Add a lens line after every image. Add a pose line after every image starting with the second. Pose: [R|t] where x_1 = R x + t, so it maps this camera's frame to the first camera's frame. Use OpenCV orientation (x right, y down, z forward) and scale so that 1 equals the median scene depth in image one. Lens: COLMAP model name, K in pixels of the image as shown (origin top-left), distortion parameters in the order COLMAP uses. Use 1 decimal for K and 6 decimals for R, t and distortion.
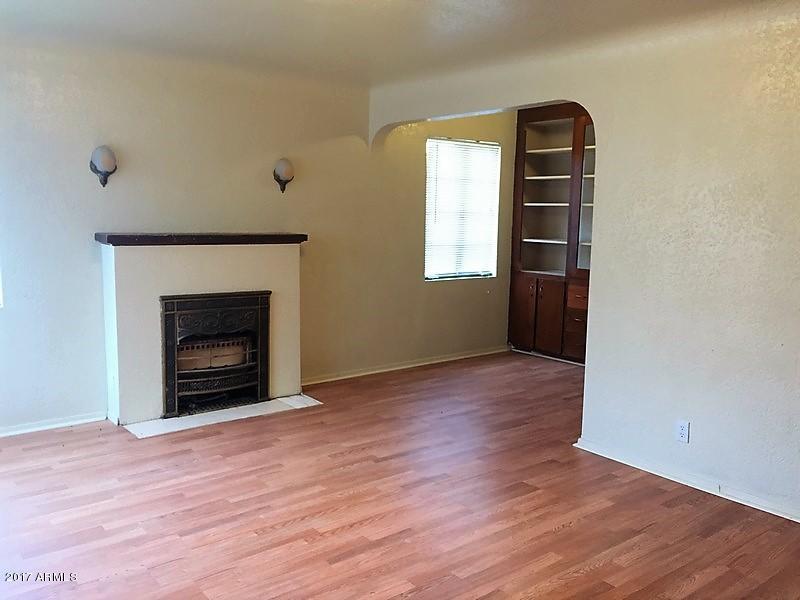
lens RADIAL K [[681.1, 0, 395.1], [0, 681.1, 303.5], [0, 0, 1]] dist [0.057548, -0.061687]
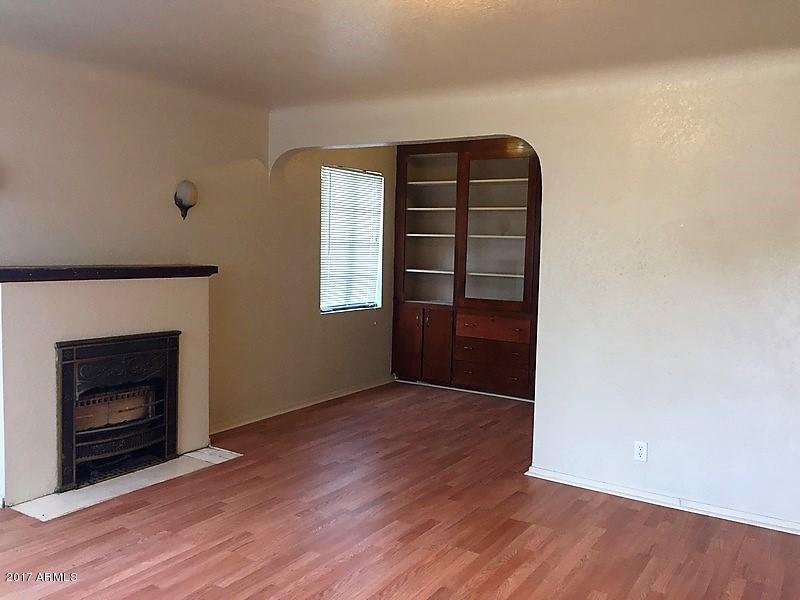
lens RADIAL K [[681.1, 0, 396.3], [0, 681.1, 299.4], [0, 0, 1]] dist [0.057548, -0.061687]
pose [[0.947385, -0.020347, 0.319448, -0.215583], [0.035587, 0.998486, -0.041941, -0.013016], [-0.318111, 0.051102, 0.946675, 0.086508]]
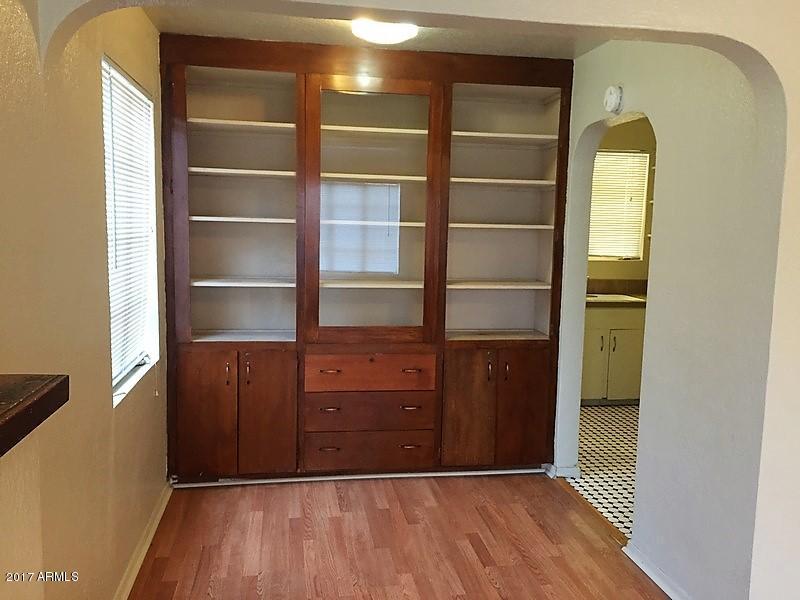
lens RADIAL K [[681.1, 0, 402.0], [0, 681.1, 299.0], [0, 0, 1]] dist [0.057548, -0.061687]
pose [[0.477337, -0.102175, 0.872760, -0.303140], [0.105371, 0.992706, 0.058587, -0.139862], [-0.872380, 0.063998, 0.484621, 0.871009]]
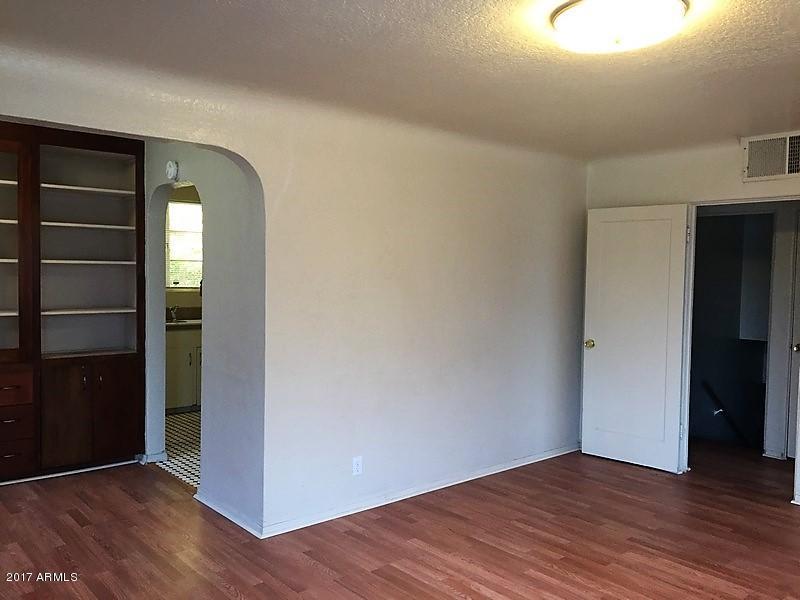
lens RADIAL K [[681.1, 0, 402.5], [0, 681.1, 301.0], [0, 0, 1]] dist [0.057548, -0.061687]
pose [[-0.050694, -0.065776, 0.996546, -0.561251], [0.117579, 0.990496, 0.071358, -0.127286], [-0.991769, 0.120790, -0.042479, 0.750358]]
